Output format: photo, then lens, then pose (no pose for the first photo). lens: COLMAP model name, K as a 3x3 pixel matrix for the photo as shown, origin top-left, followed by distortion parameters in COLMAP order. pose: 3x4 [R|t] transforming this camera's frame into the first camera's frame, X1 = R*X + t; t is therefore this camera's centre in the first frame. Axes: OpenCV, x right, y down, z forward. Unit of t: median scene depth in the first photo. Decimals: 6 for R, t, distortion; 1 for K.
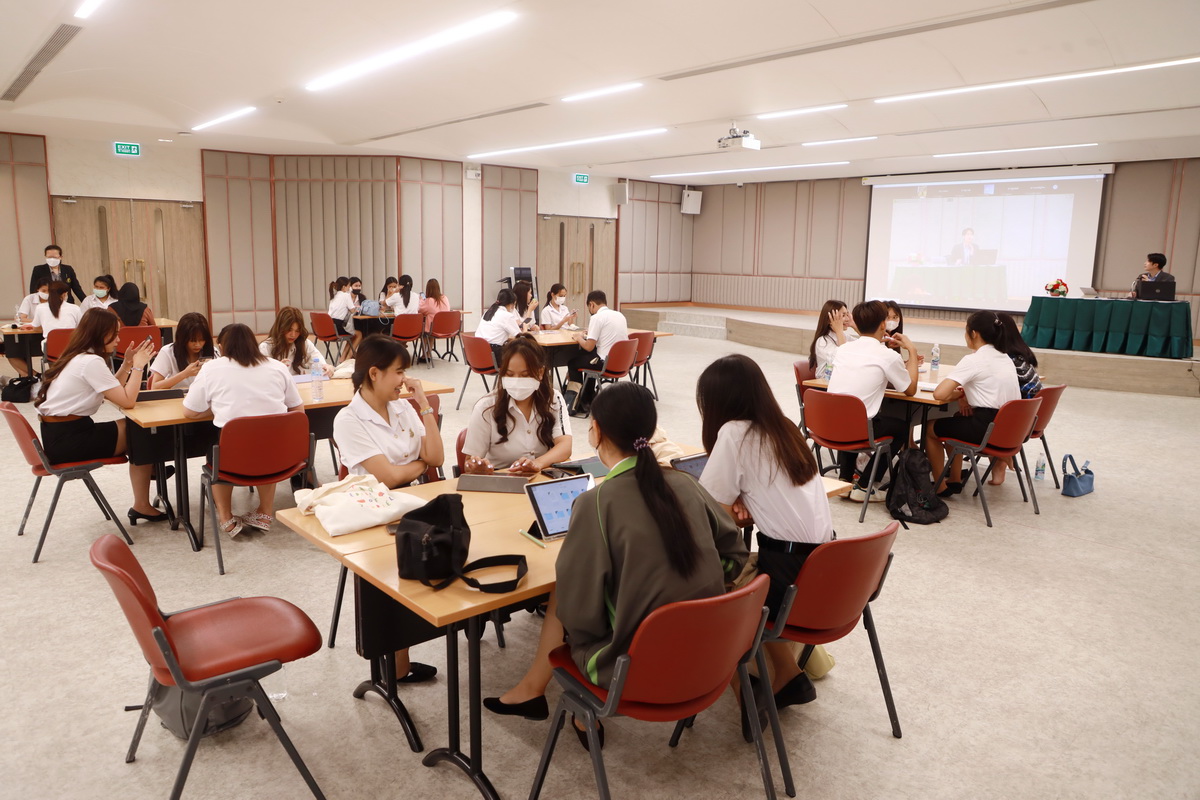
lens RADIAL K [[823.5, 0, 598.9], [0, 823.5, 397.2], [0, 0, 1]] dist [-0.001838, -0.000032]
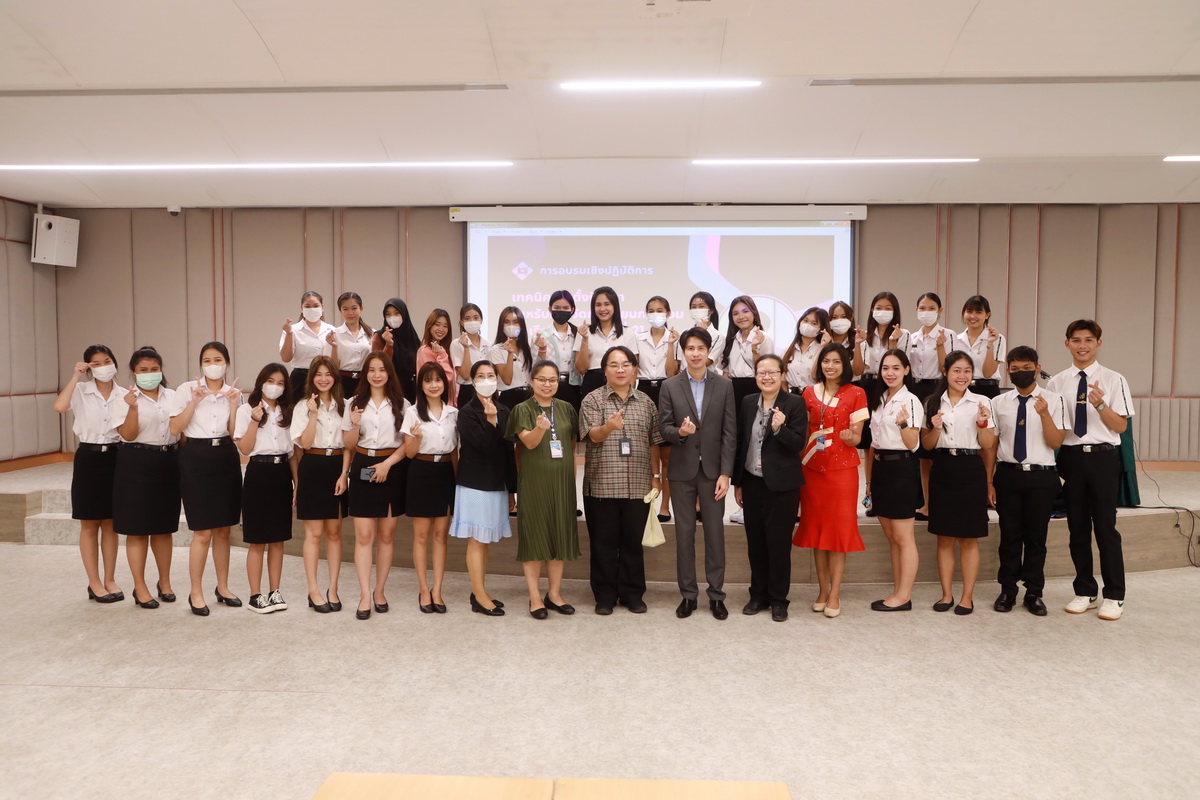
lens RADIAL K [[970.6, 0, 603.3], [0, 970.6, 395.1], [0, 0, 1]] dist [0.011524, 0.001826]
pose [[0.722341, -0.050454, 0.689694, -0.048925], [0.132136, 0.989029, -0.066038, -0.077917], [-0.678796, 0.138835, 0.721083, 0.427563]]
